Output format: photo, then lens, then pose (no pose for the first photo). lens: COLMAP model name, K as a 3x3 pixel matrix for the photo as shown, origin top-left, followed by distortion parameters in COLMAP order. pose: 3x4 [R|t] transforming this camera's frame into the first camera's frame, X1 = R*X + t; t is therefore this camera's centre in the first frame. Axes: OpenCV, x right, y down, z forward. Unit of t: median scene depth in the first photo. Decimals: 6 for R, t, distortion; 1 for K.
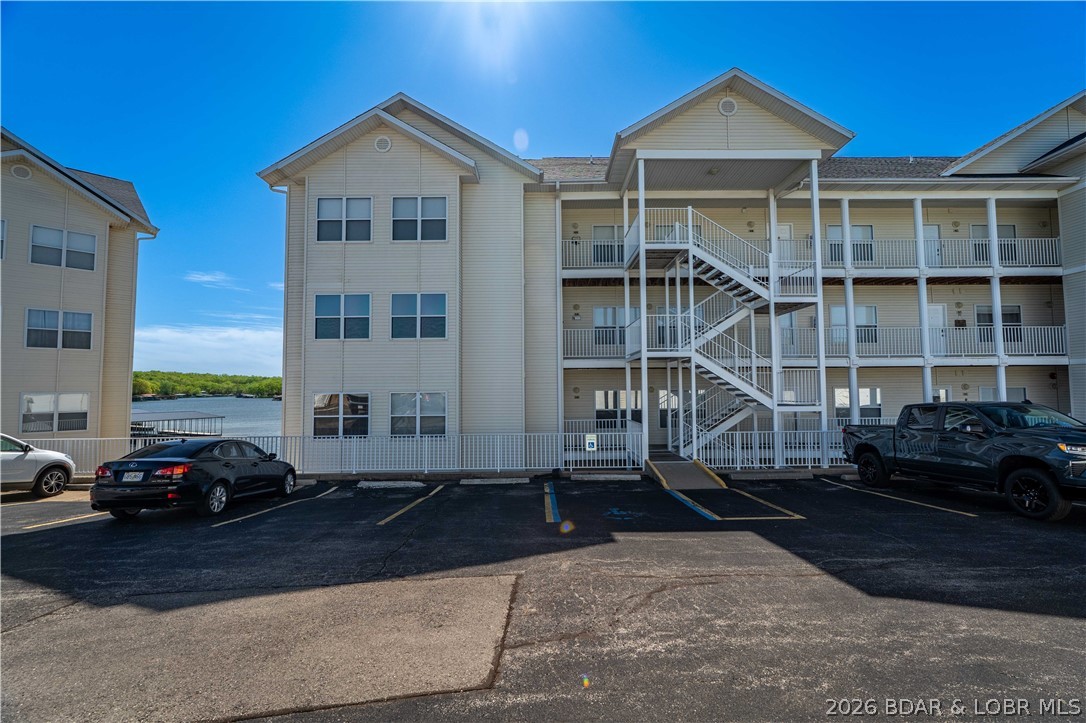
lens RADIAL K [[475.2, 0, 550.5], [0, 475.2, 361.1], [0, 0, 1]] dist [-0.004070, 0.000144]
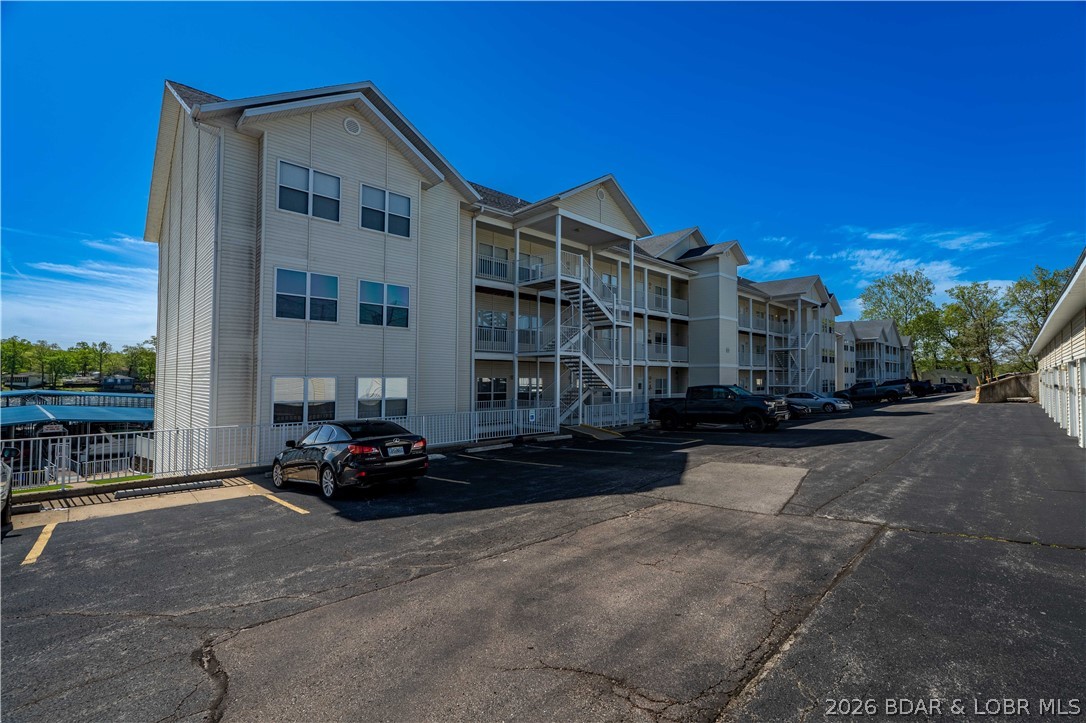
lens RADIAL K [[483.8, 0, 543.0], [0, 483.8, 361.5], [0, 0, 1]] dist [-0.000734, -0.000052]
pose [[0.720678, 0.035041, 0.692383, -0.757699], [-0.053070, 0.998580, 0.004700, 0.006429], [-0.691235, -0.040132, 0.721514, -0.021130]]
